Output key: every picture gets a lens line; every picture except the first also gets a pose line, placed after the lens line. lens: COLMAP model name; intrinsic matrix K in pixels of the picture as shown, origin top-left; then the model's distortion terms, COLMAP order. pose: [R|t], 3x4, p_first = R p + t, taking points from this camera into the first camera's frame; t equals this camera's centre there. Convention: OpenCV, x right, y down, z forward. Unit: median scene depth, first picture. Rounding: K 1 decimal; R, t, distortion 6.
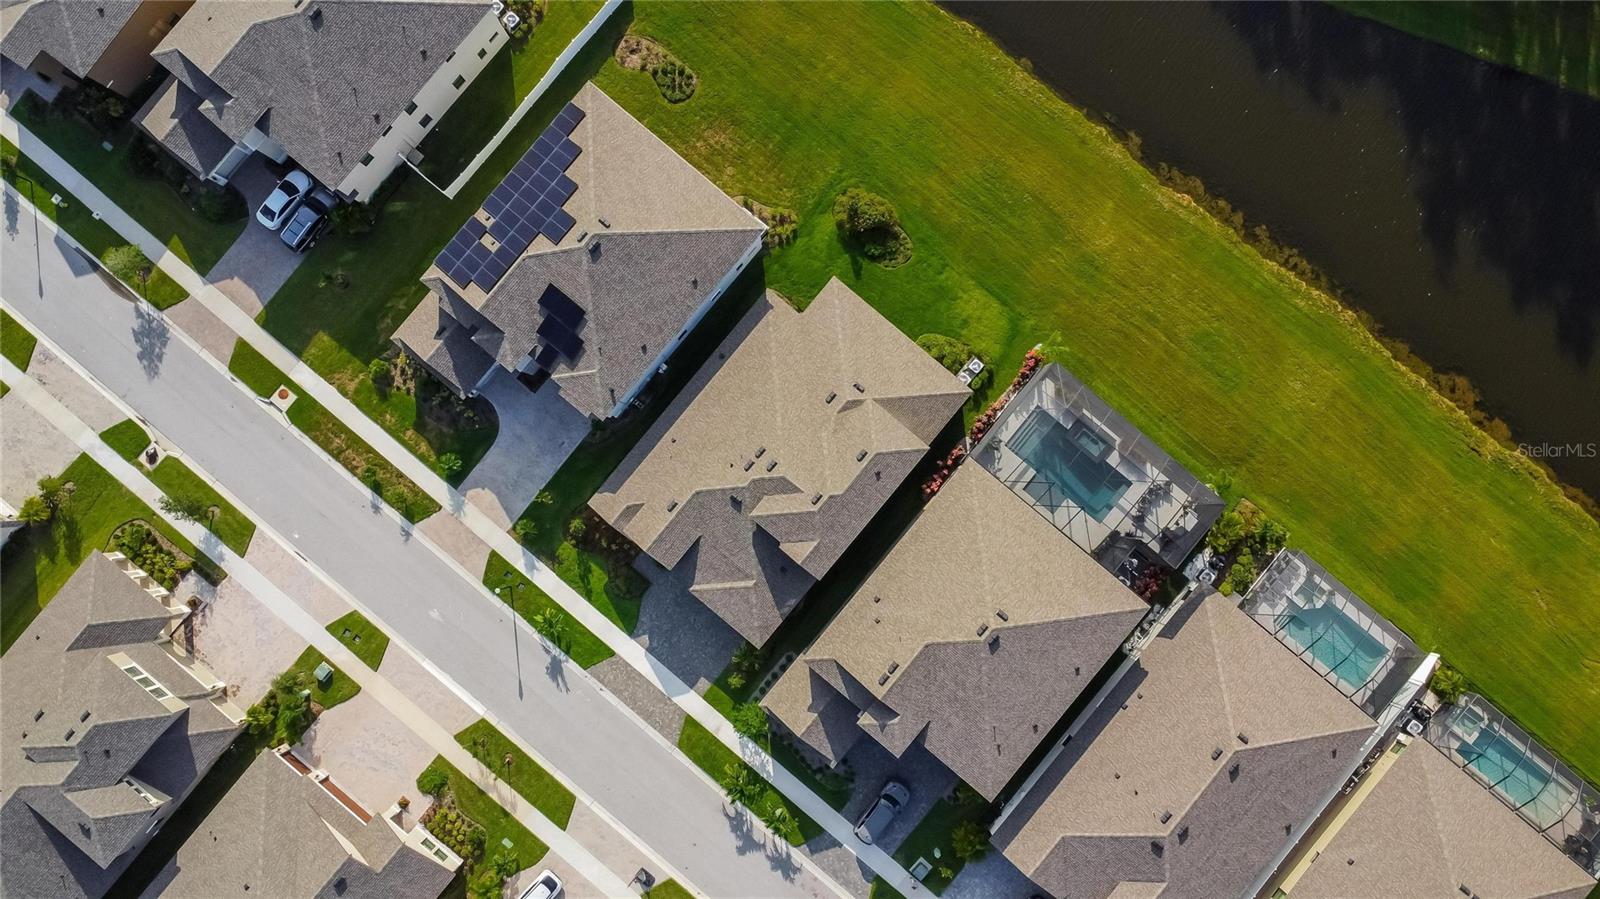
lens RADIAL K [[1243.4, 0, 799.1], [0, 1243.4, 460.4], [0, 0, 1]] dist [0.004173, 0.002661]
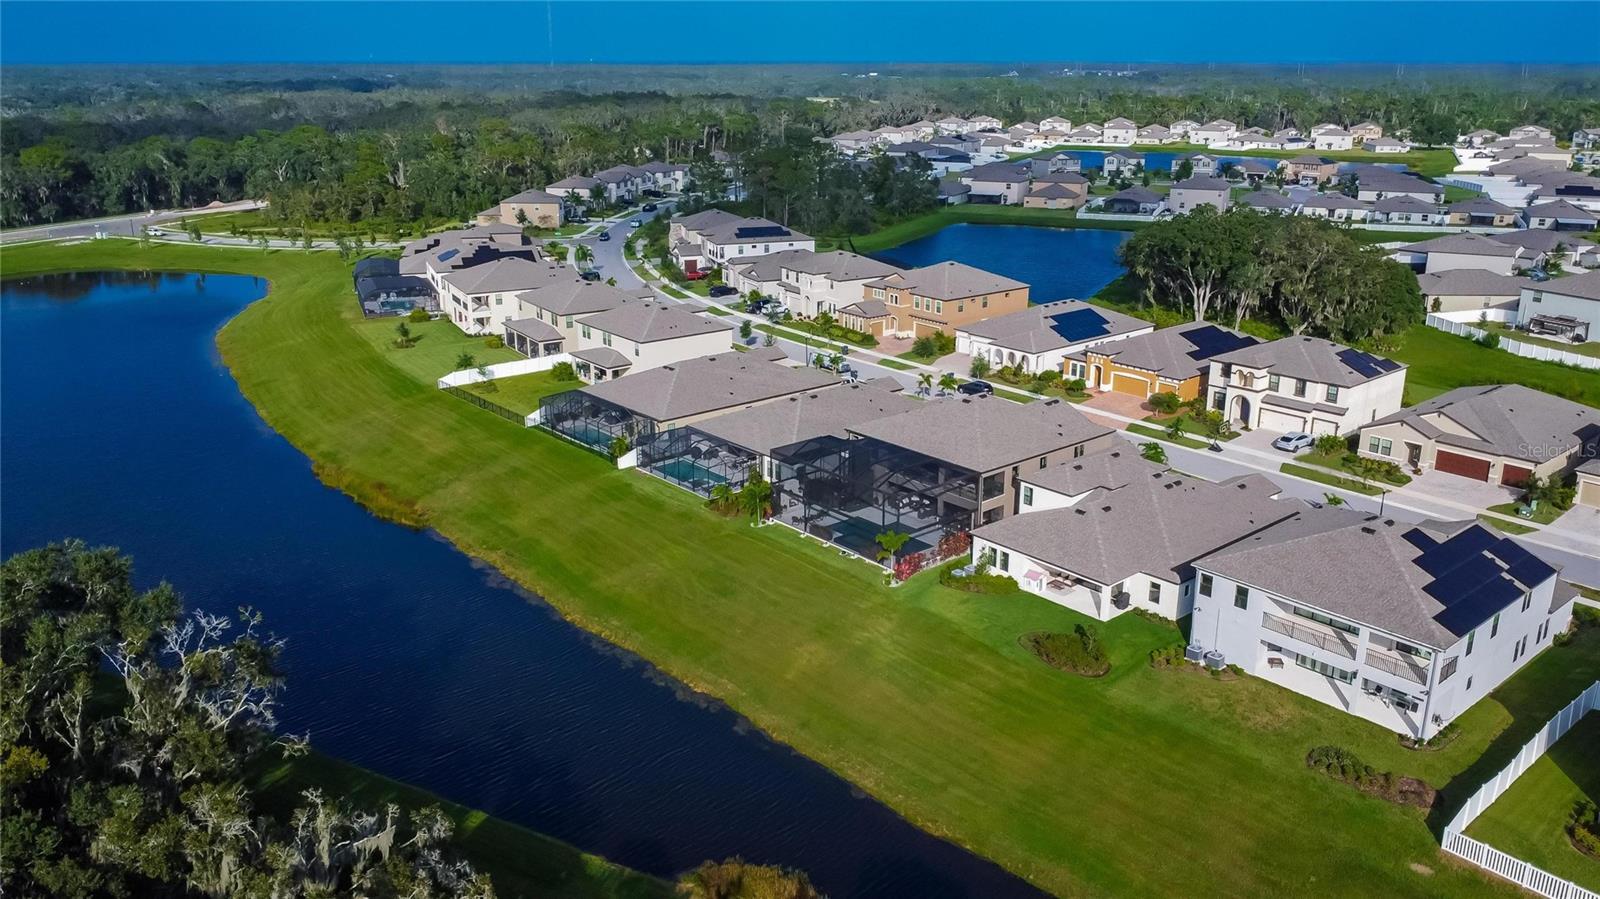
lens RADIAL K [[1238.0, 0, 802.5], [0, 1238.0, 383.5], [0, 0, 1]] dist [0.004211, 0.002700]
pose [[-0.986023, -0.048029, 0.159535, 0.113694], [0.166144, -0.212080, 0.963025, -1.049094], [-0.012419, 0.976071, 0.217096, 0.625652]]
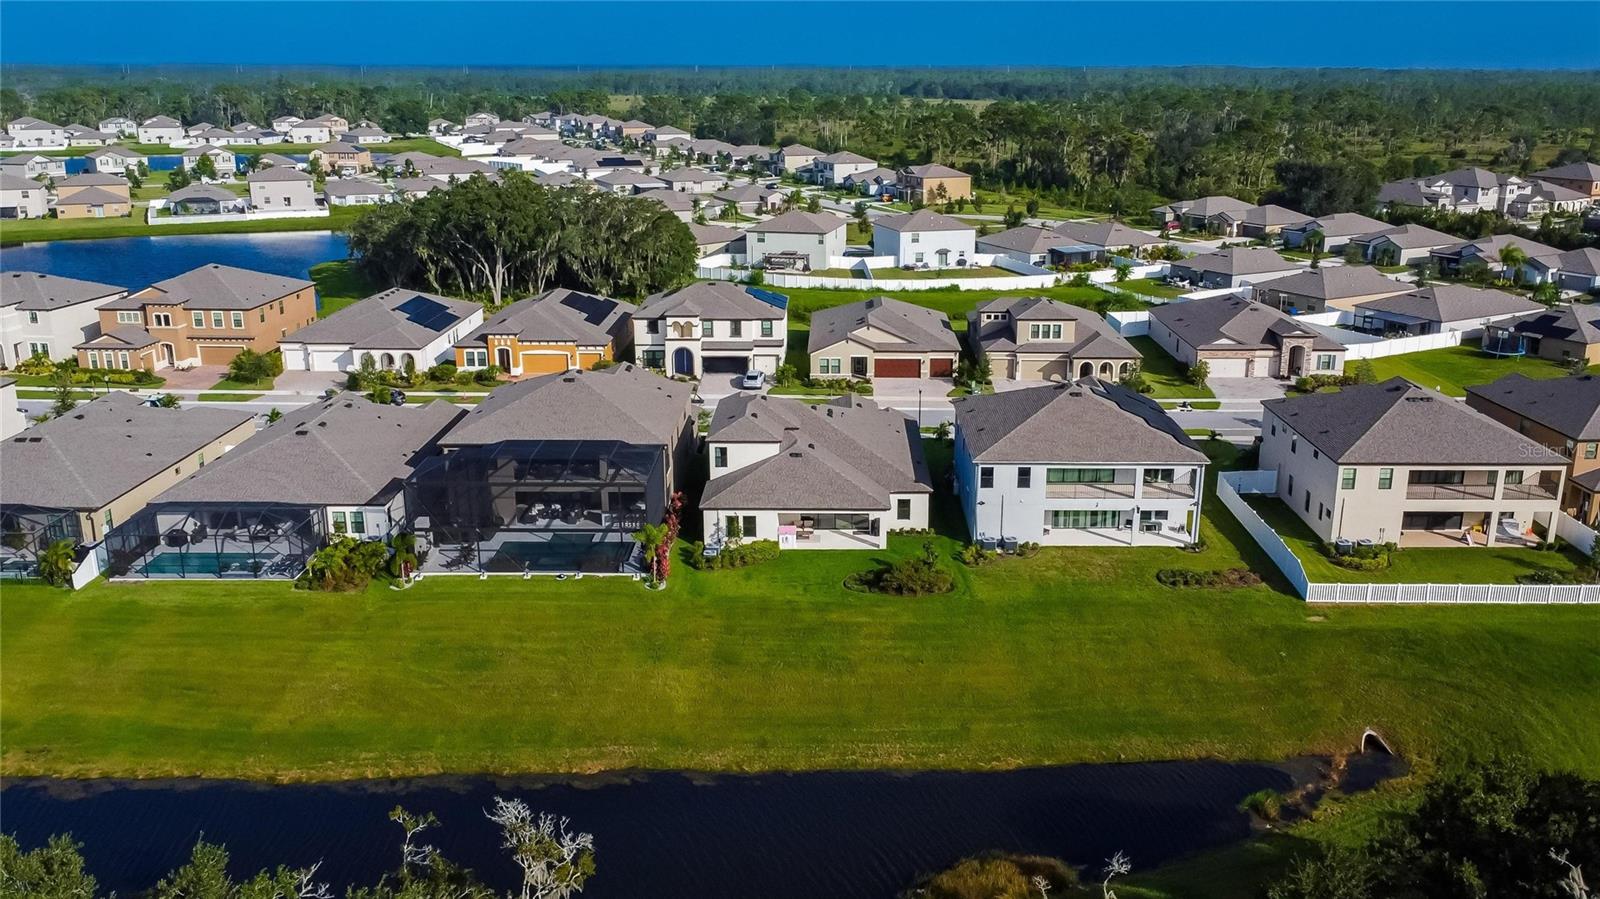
lens RADIAL K [[1332.6, 0, 842.1], [0, 1332.6, 450.5], [0, 0, 1]] dist [0.003852, -0.000556]
pose [[-0.766431, 0.169648, -0.619519, 0.654126], [-0.642126, -0.178231, 0.745592, -0.843633], [0.016071, 0.969254, 0.245537, 0.691117]]
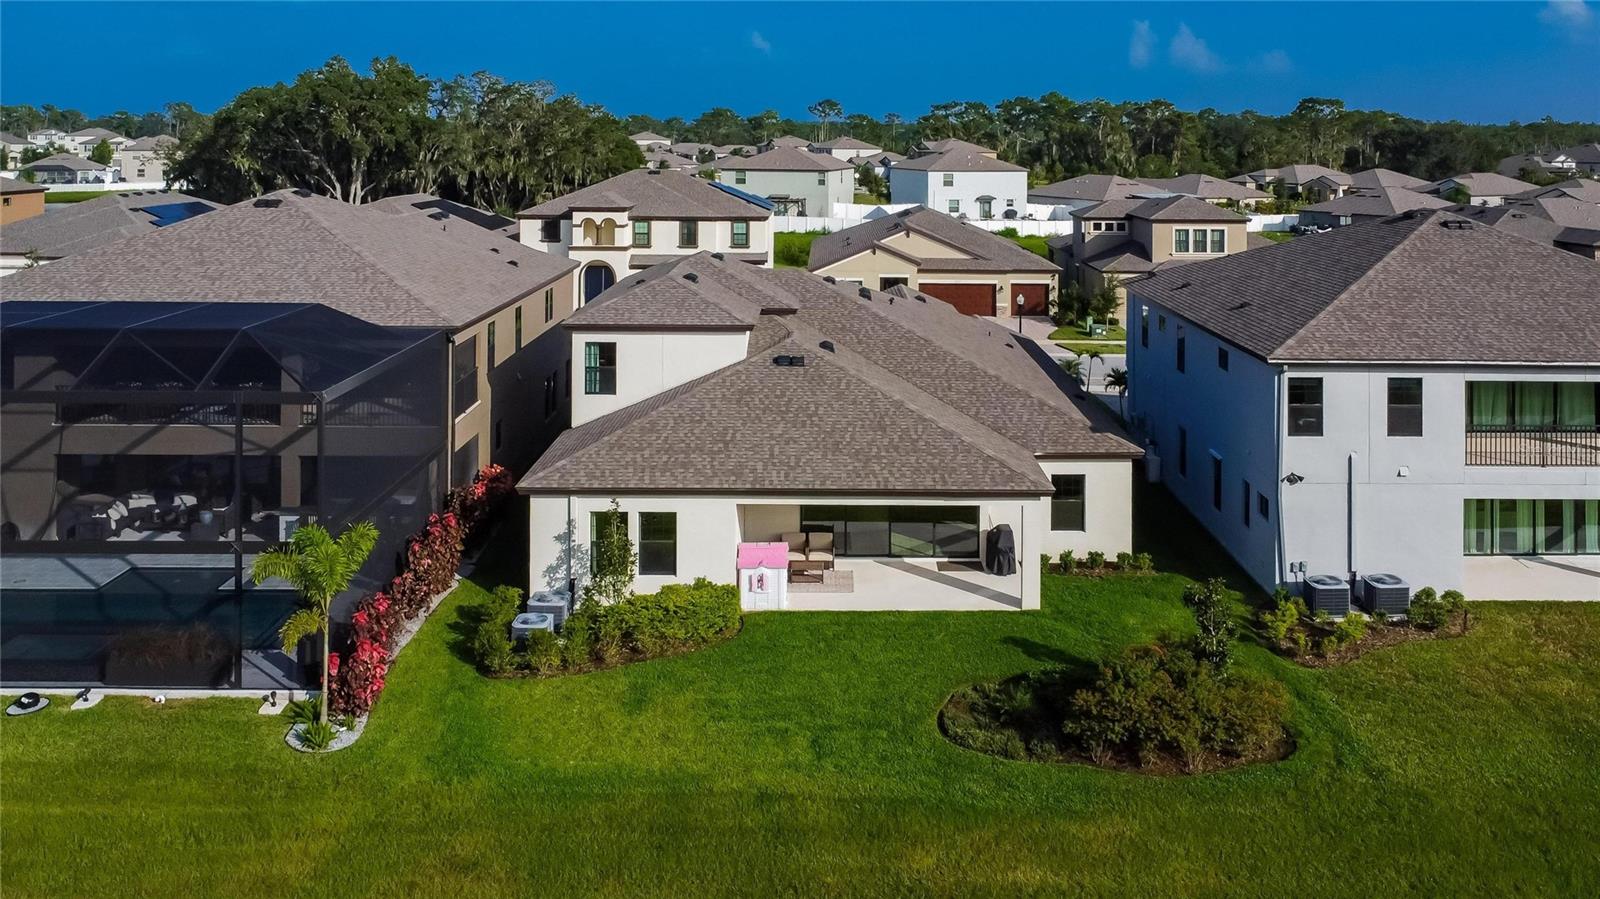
lens RADIAL K [[1334.0, 0, 849.4], [0, 1334.0, 130.3], [0, 0, 1]] dist [0.003643, -0.002838]
pose [[-0.757638, -0.013943, -0.652526, 0.298385], [-0.652556, 0.035254, 0.756920, -0.378043], [0.012450, 0.999281, -0.035808, 0.890880]]
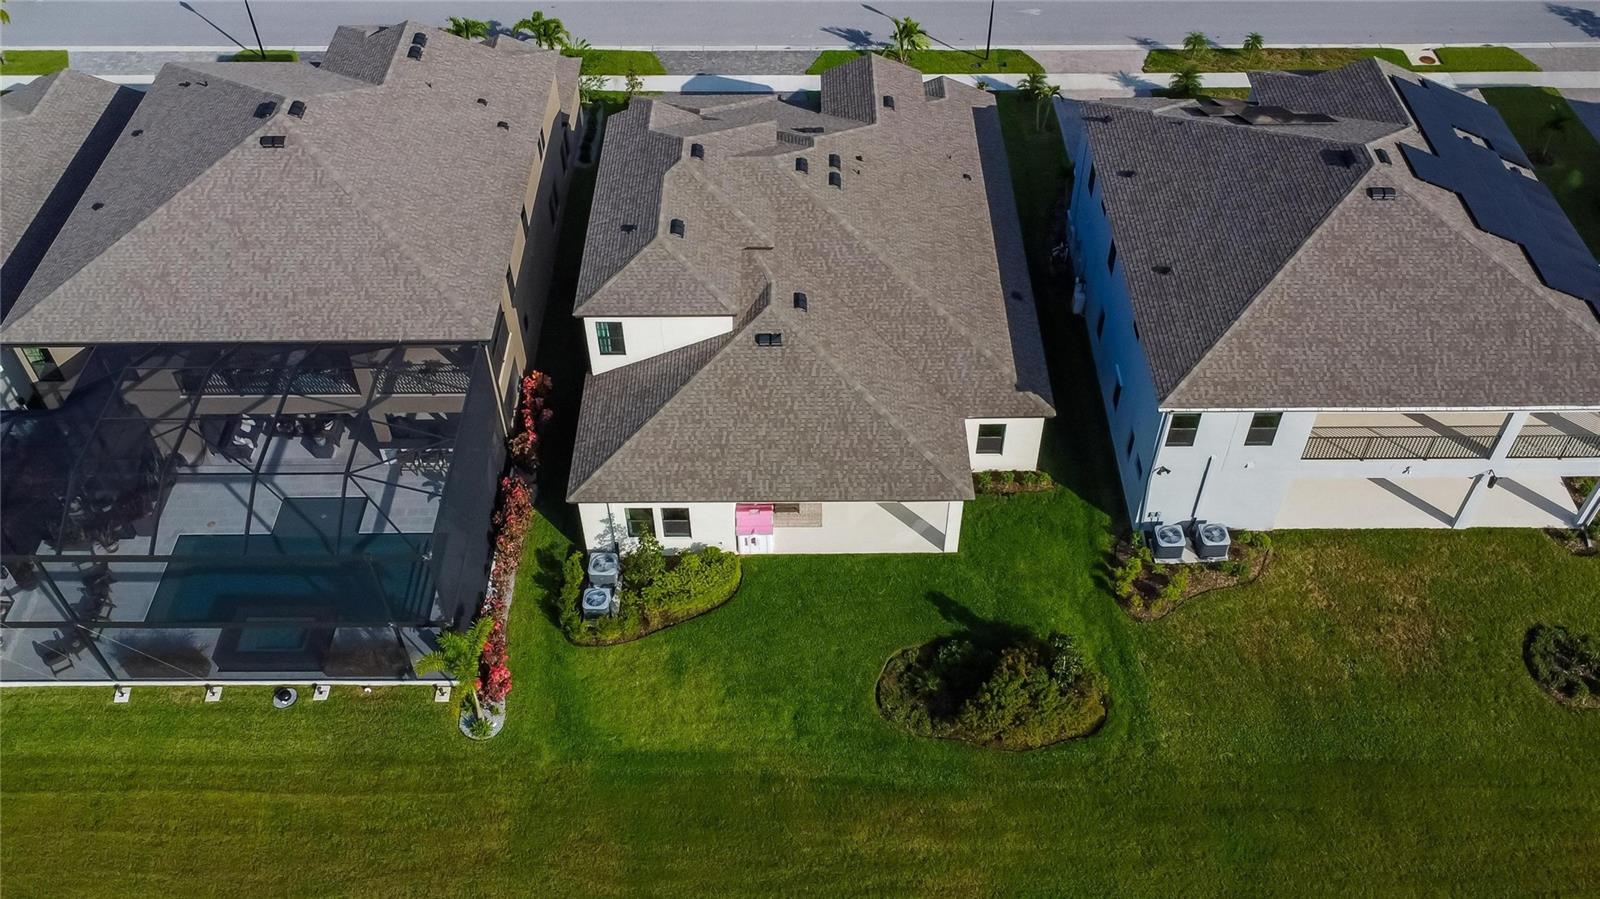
lens RADIAL K [[1357.3, 0, 800.0], [0, 1357.3, 449.5], [0, 0, 1]] dist [0.003612, -0.008750]
pose [[-0.767228, 0.456460, -0.450560, 0.277394], [-0.640949, -0.520100, 0.564518, -0.361962], [0.023344, 0.721900, 0.691603, 0.634591]]
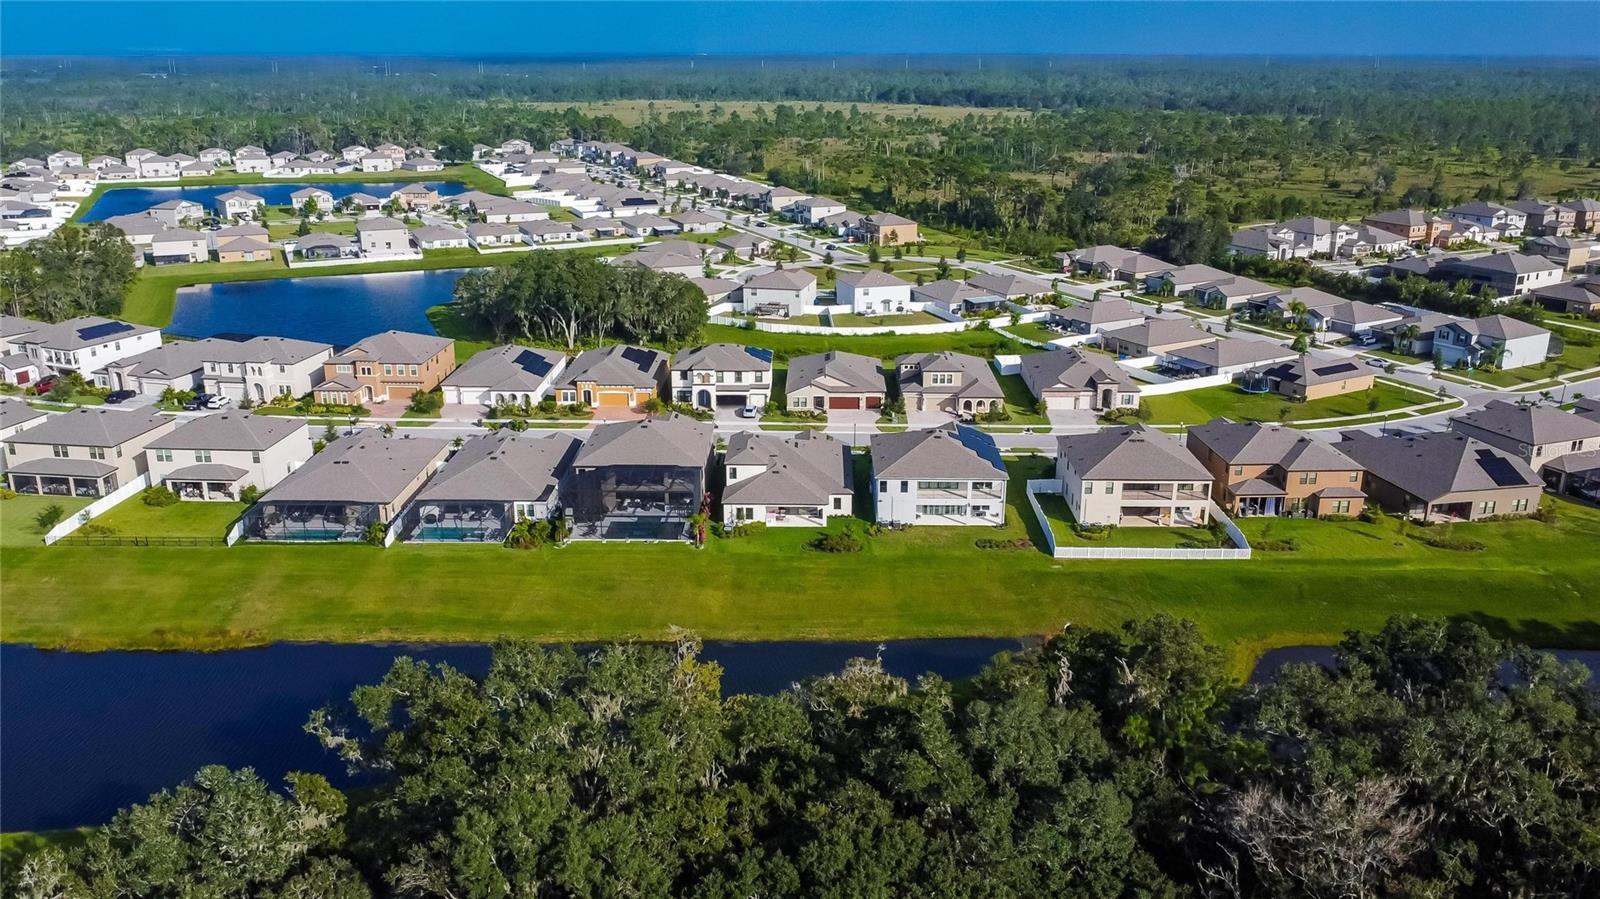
lens RADIAL K [[1243.4, 0, 799.1], [0, 1243.4, 460.4], [0, 0, 1]] dist [0.004173, 0.002661]
pose [[-0.780260, 0.190669, -0.595684, 1.015341], [-0.625152, -0.208124, 0.752242, -1.331205], [0.019453, 0.959338, 0.281588, 0.460097]]
